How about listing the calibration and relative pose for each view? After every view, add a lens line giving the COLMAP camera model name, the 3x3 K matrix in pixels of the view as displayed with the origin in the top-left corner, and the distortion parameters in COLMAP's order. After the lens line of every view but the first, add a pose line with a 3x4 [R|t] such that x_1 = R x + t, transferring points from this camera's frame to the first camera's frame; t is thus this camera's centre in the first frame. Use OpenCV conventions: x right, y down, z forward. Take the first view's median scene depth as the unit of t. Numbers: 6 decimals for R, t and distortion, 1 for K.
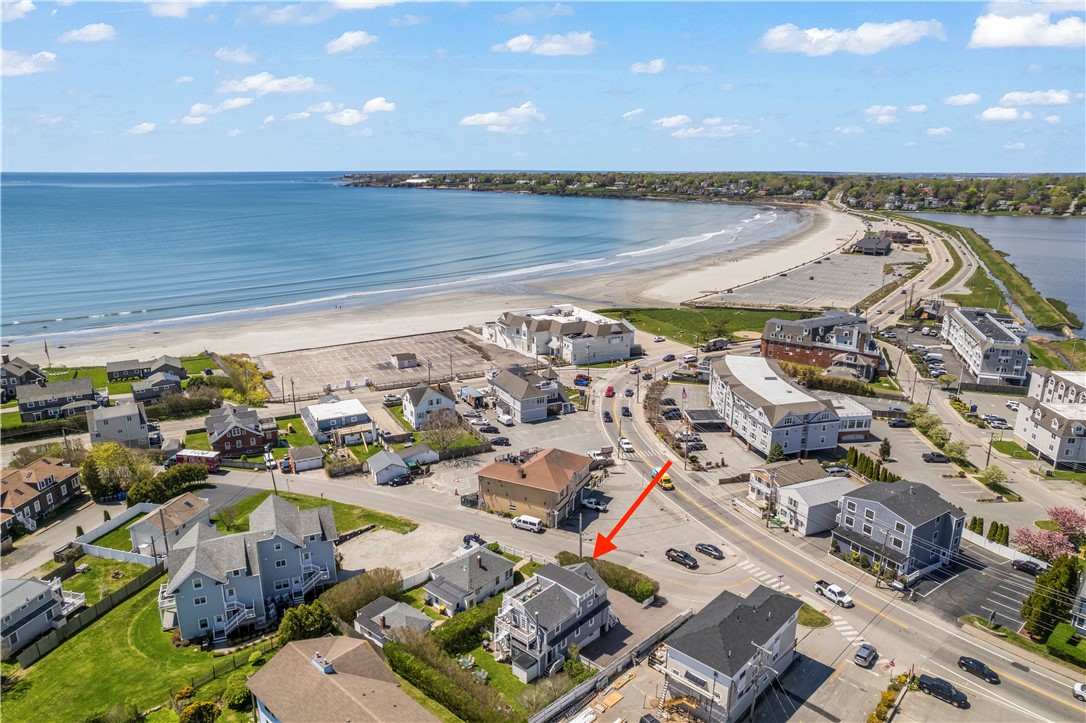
lens RADIAL K [[692.2, 0, 543.0], [0, 692.2, 361.5], [0, 0, 1]] dist [-0.076758, 0.061074]
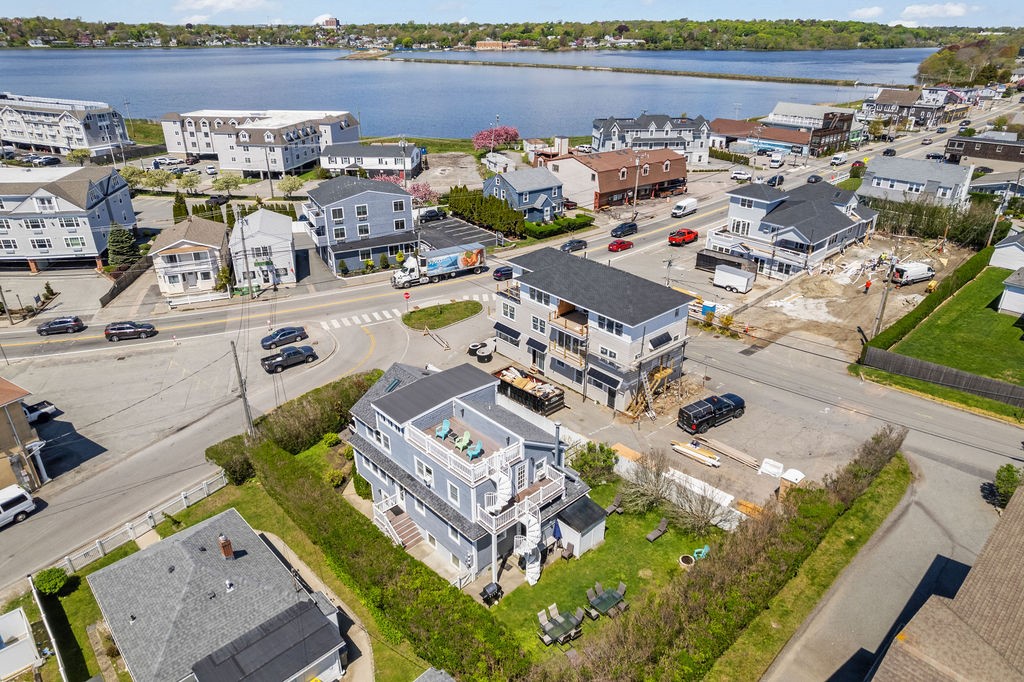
lens RADIAL K [[648.0, 0, 512.0], [0, 648.0, 341.0], [0, 0, 1]] dist [-0.073582, 0.064198]
pose [[0.085236, -0.439323, 0.894276, -0.237797], [0.260388, 0.876172, 0.405611, 0.070425], [-0.961734, 0.198286, 0.189076, 0.552538]]
